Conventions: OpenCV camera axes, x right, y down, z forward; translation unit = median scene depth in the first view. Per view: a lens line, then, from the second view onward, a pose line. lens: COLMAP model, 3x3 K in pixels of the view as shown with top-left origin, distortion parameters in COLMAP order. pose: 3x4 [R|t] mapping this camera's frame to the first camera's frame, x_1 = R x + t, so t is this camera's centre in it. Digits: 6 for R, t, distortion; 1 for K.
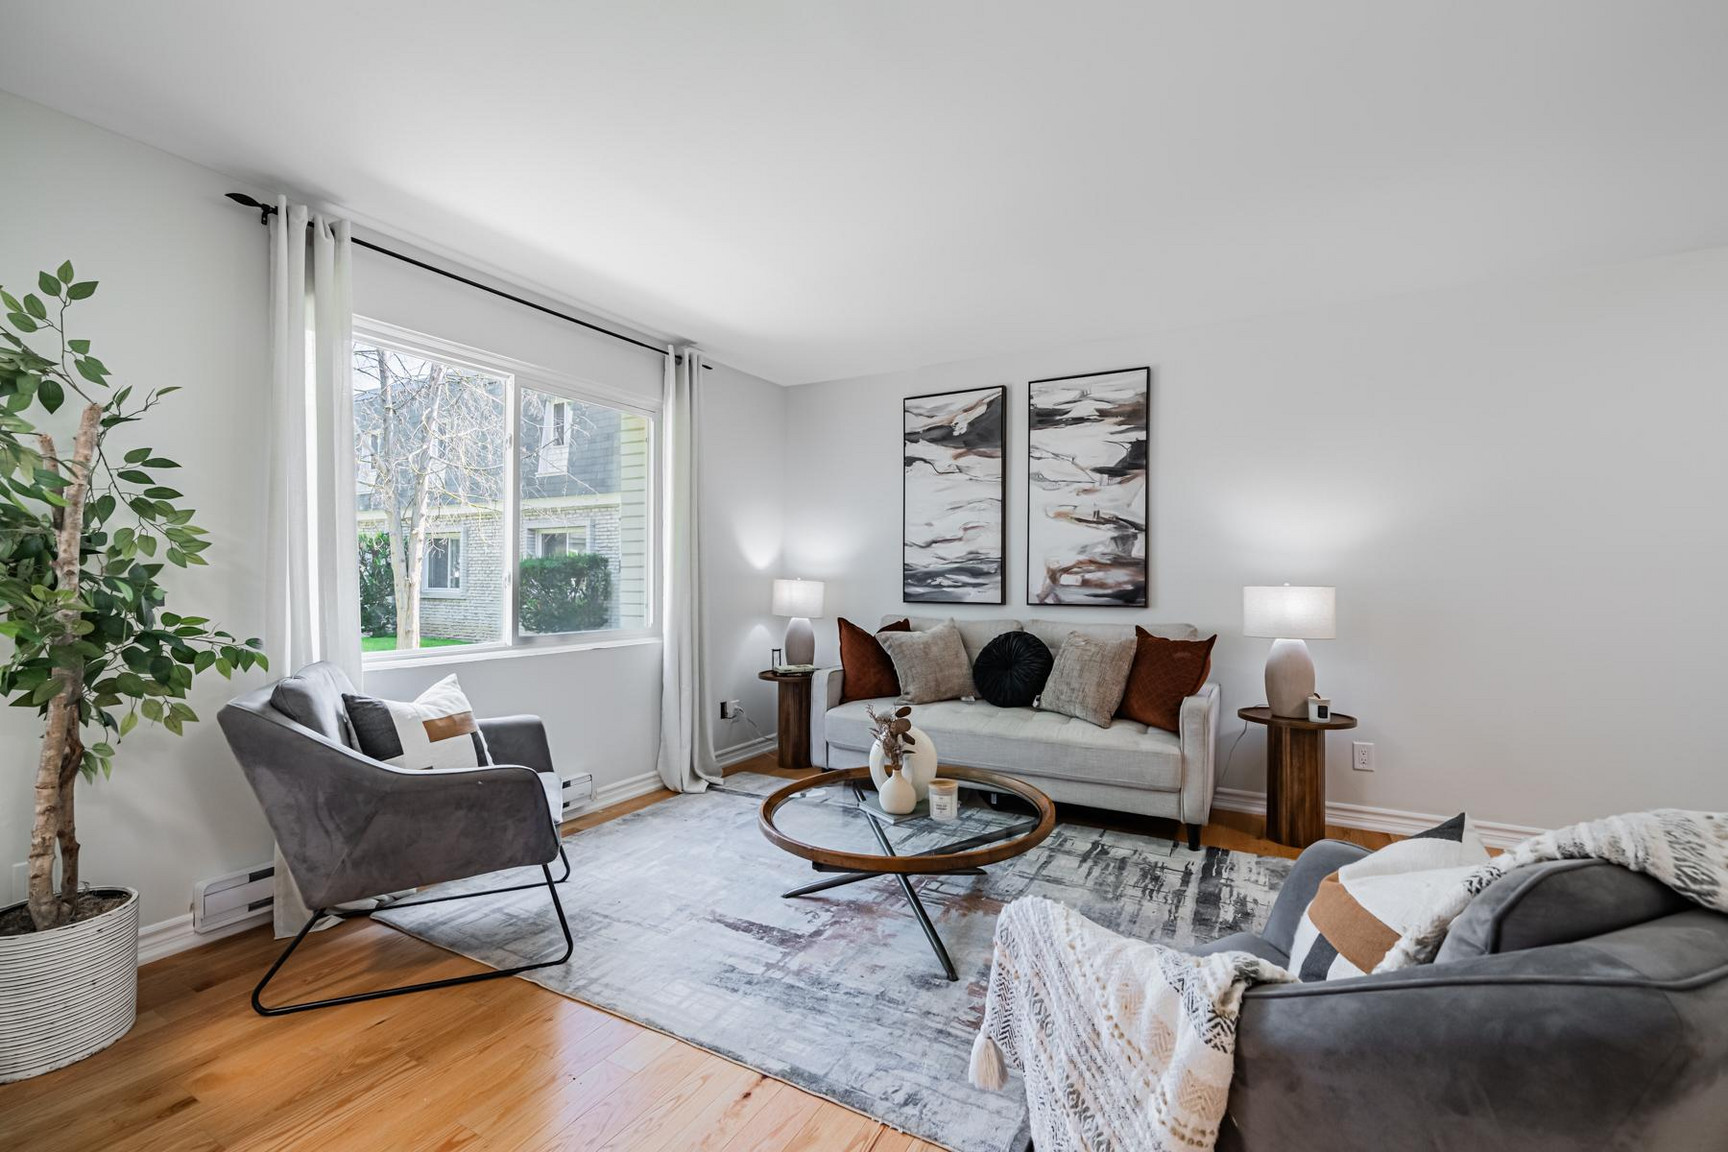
lens RADIAL K [[731.8, 0, 877.1], [0, 731.8, 571.5], [0, 0, 1]] dist [0.001684, -0.000602]
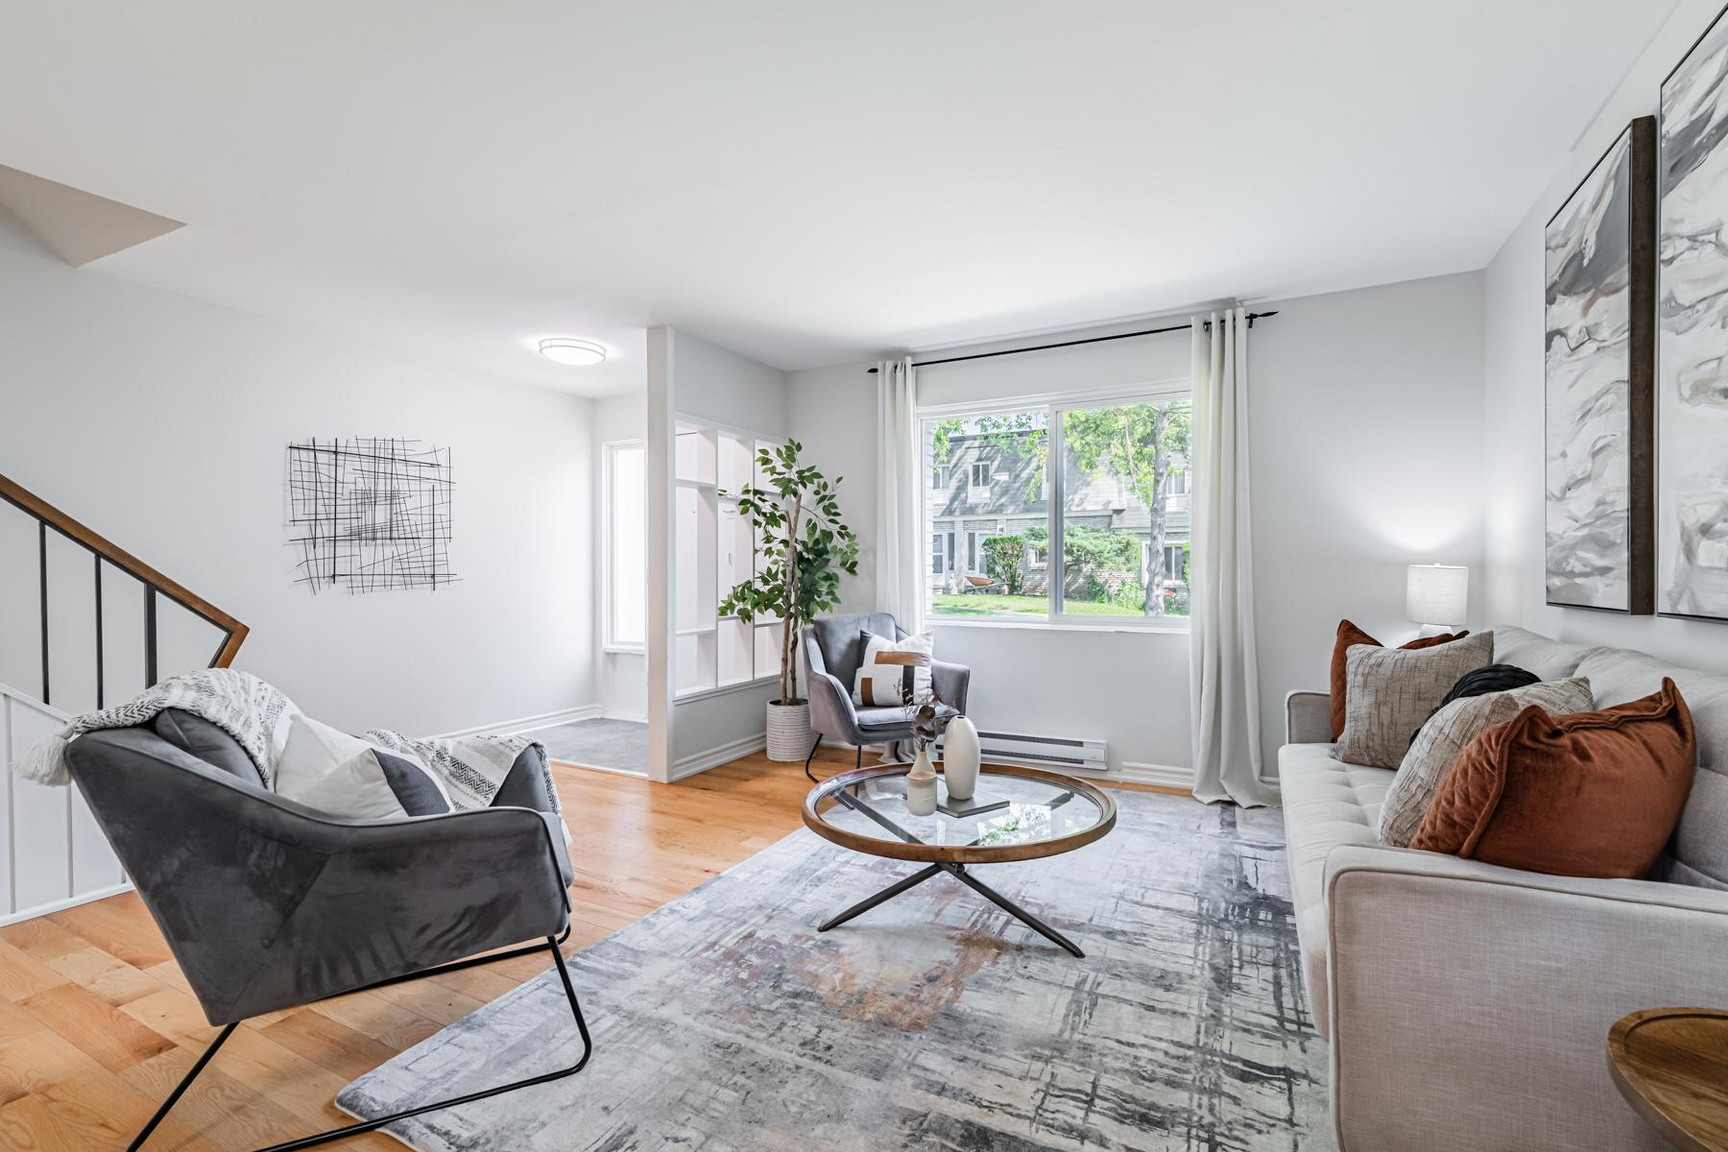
lens RADIAL K [[731.8, 0, 879.2], [0, 731.8, 574.1], [0, 0, 1]] dist [0.001684, -0.000602]
pose [[0.045907, -0.003082, -0.998941, 0.818725], [0.008822, 0.999957, -0.002680, 0.025210], [0.998907, -0.008690, 0.045932, 0.717349]]
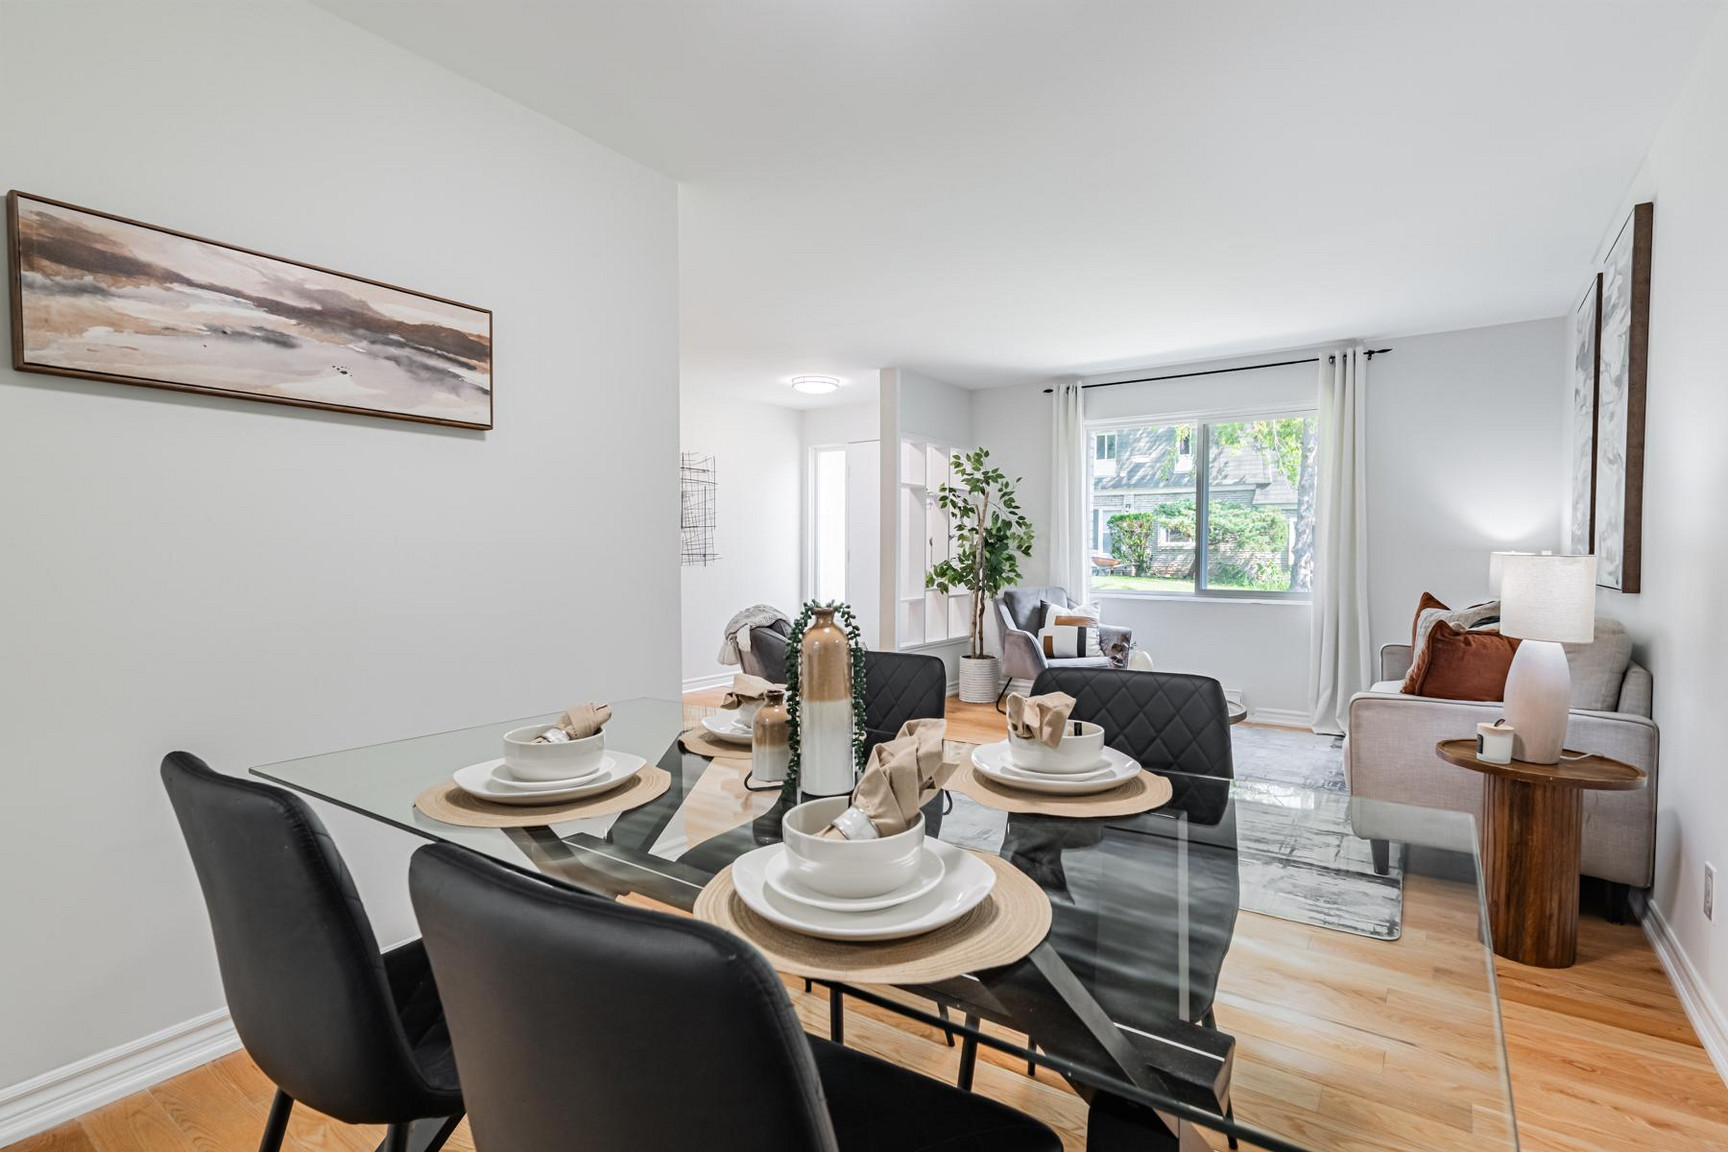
lens RADIAL K [[806.1, 0, 870.3], [0, 806.1, 574.2], [0, 0, 1]] dist [0.004175, 0.000152]
pose [[-0.090566, 0.023410, -0.995615, 1.399862], [0.003815, 0.999725, 0.023159, 0.018741], [0.995883, -0.001701, -0.090630, 0.515179]]
